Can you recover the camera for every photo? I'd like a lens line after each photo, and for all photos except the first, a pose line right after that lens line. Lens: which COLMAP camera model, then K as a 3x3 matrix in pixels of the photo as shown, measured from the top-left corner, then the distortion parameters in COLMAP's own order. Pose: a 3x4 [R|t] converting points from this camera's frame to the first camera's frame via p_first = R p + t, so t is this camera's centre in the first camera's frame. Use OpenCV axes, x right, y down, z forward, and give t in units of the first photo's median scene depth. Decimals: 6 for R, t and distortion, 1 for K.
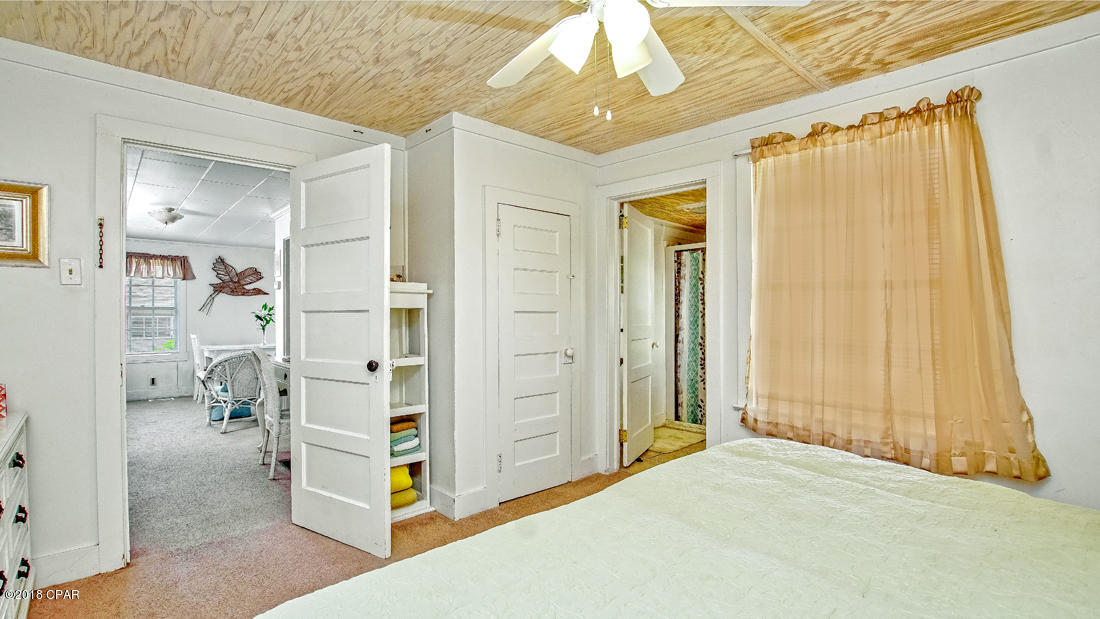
lens RADIAL K [[513.1, 0, 550.0], [0, 513.1, 309.5], [0, 0, 1]] dist [-0.002013, -0.000470]
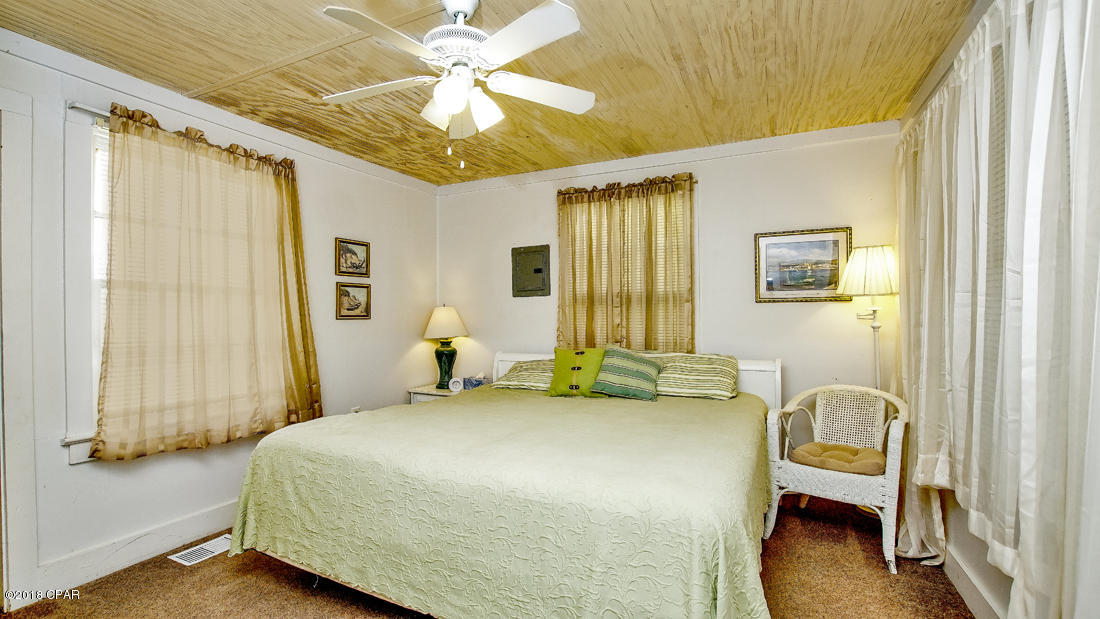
lens RADIAL K [[496.6, 0, 550.0], [0, 496.6, 309.5], [0, 0, 1]] dist [-0.001481, -0.000224]
pose [[-0.380441, 0.007062, 0.924778, -0.675735], [0.001831, 0.999975, -0.006884, 0.003523], [-0.924804, -0.000926, -0.380444, 0.746817]]
